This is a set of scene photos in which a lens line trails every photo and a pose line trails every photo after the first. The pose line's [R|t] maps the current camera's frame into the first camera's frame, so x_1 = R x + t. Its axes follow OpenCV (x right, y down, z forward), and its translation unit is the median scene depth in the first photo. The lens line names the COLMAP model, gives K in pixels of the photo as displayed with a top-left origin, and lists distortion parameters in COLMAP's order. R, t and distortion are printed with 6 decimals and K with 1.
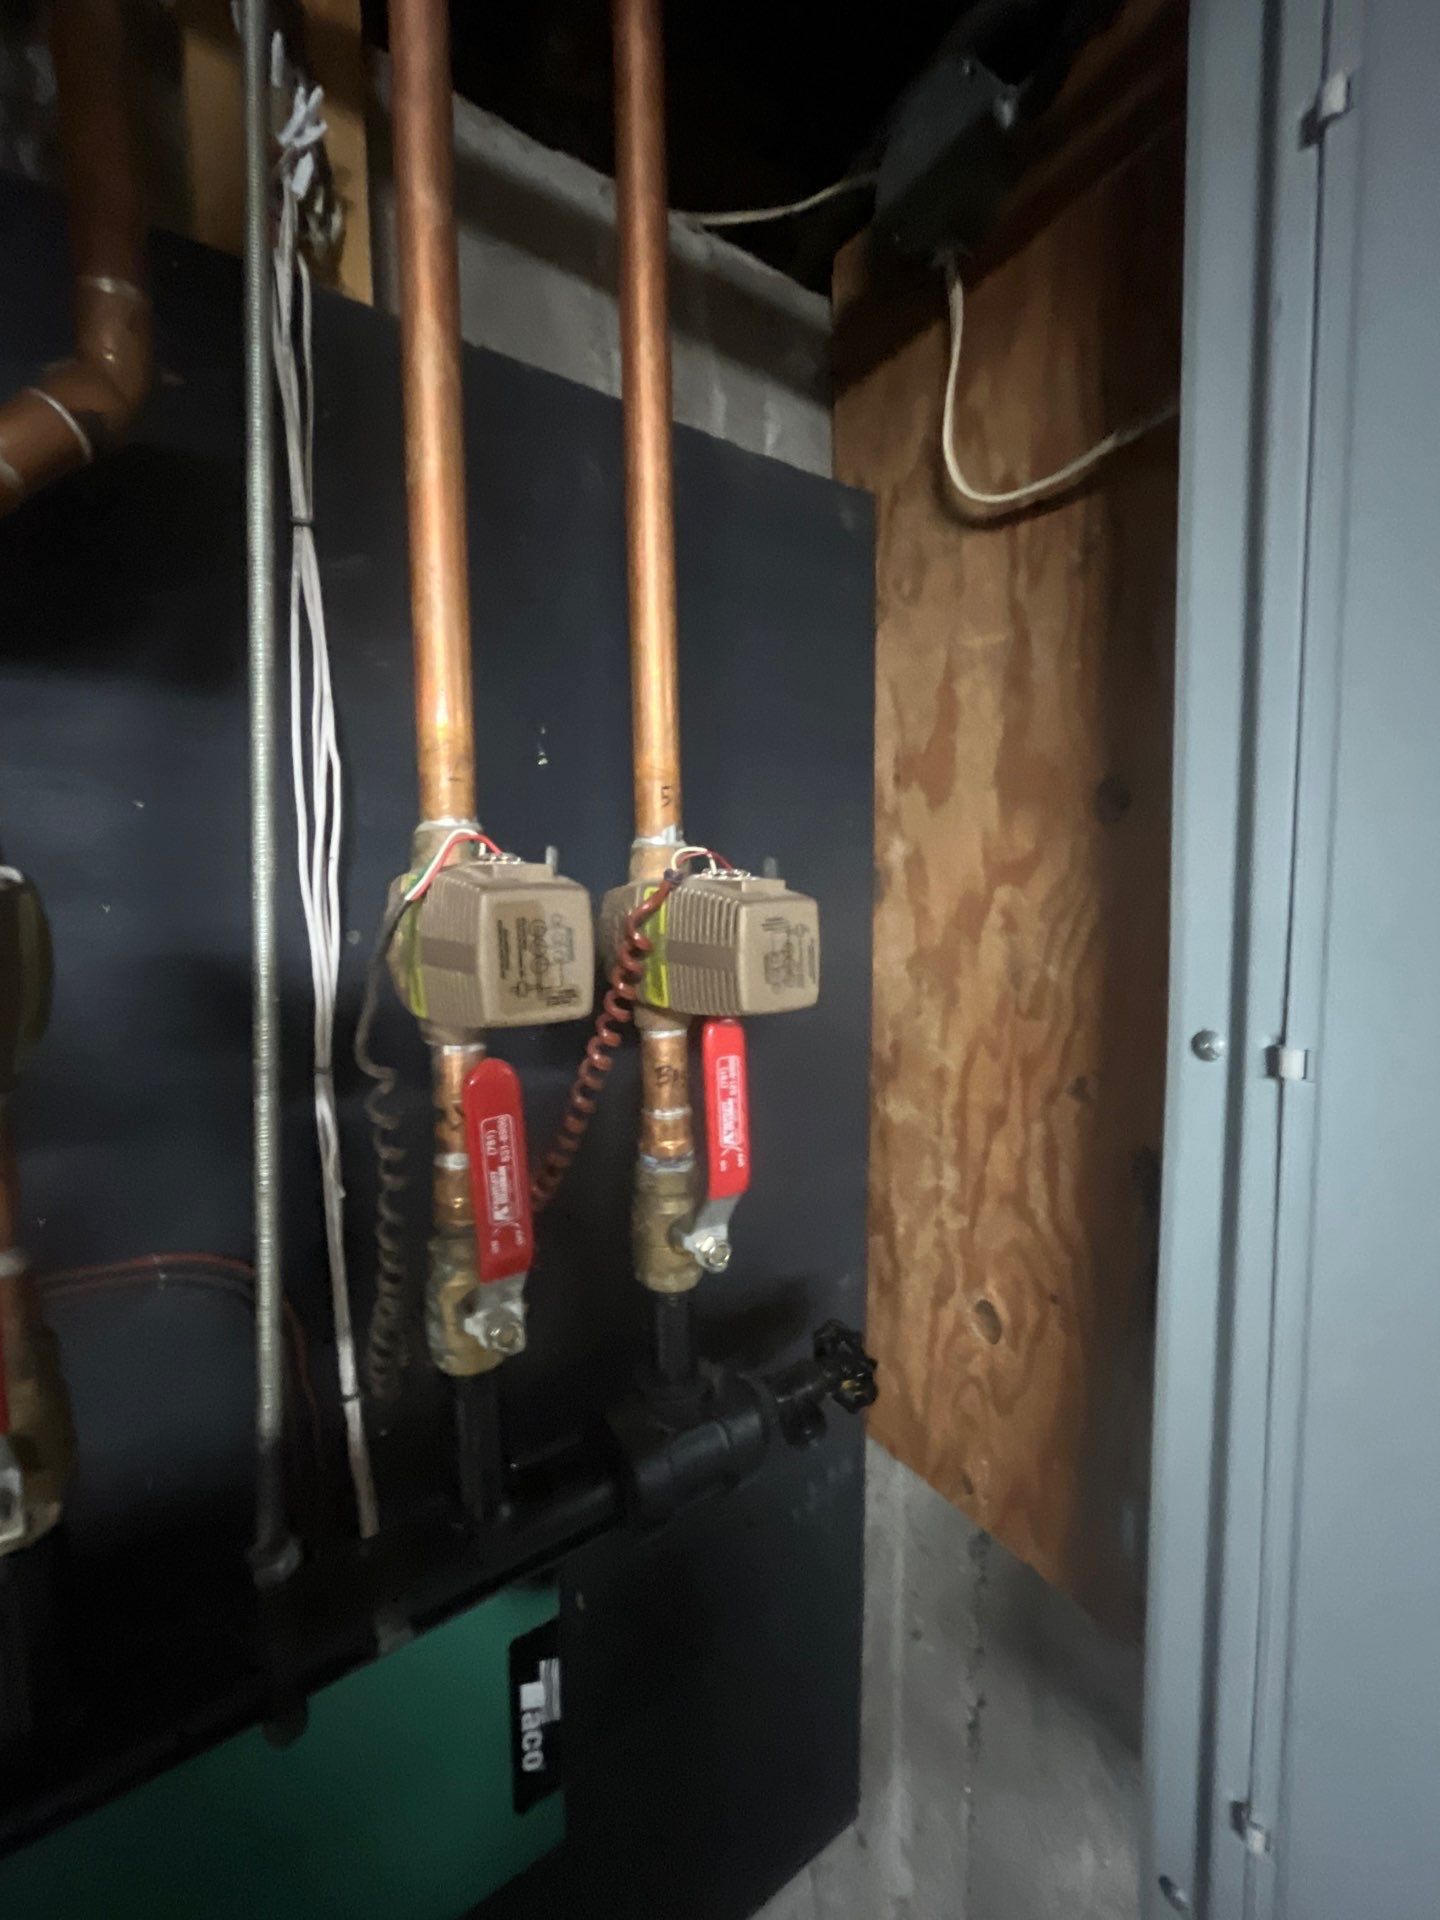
lens RADIAL K [[834.5, 0, 720.0], [0, 834.5, 960.0], [0, 0, 1]] dist [0.000393, -0.000135]
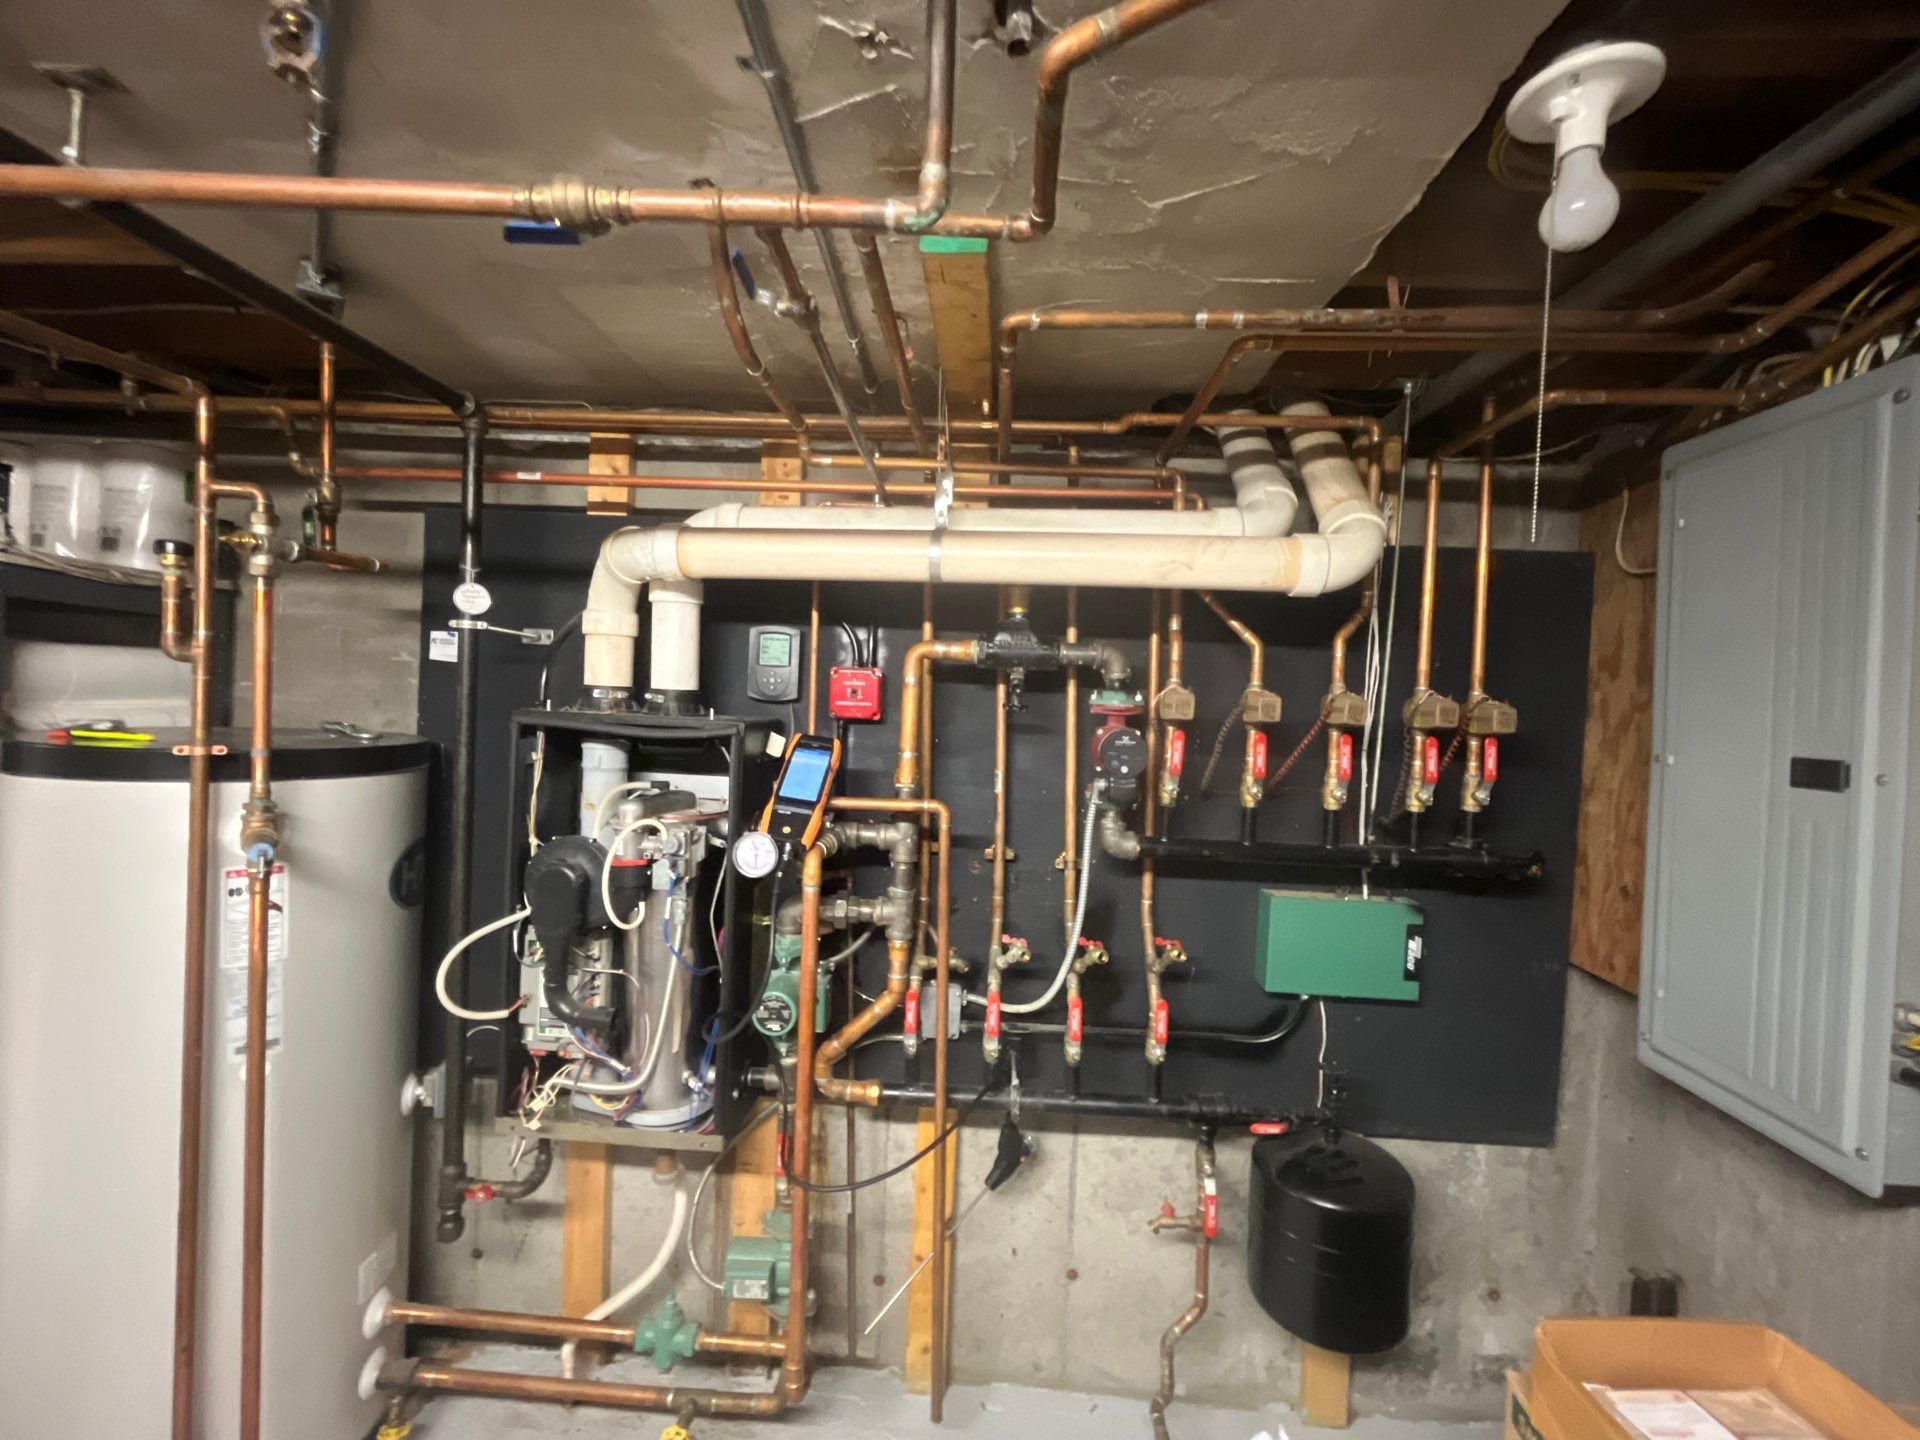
lens RADIAL K [[834.5, 0, 958.8], [0, 834.5, 711.1], [0, 0, 1]] dist [0.000393, -0.000135]
pose [[0.797351, 0.060956, -0.600429, 0.228629], [-0.106765, 0.993442, -0.040925, 0.238993], [0.593997, 0.096737, 0.798630, -2.351413]]
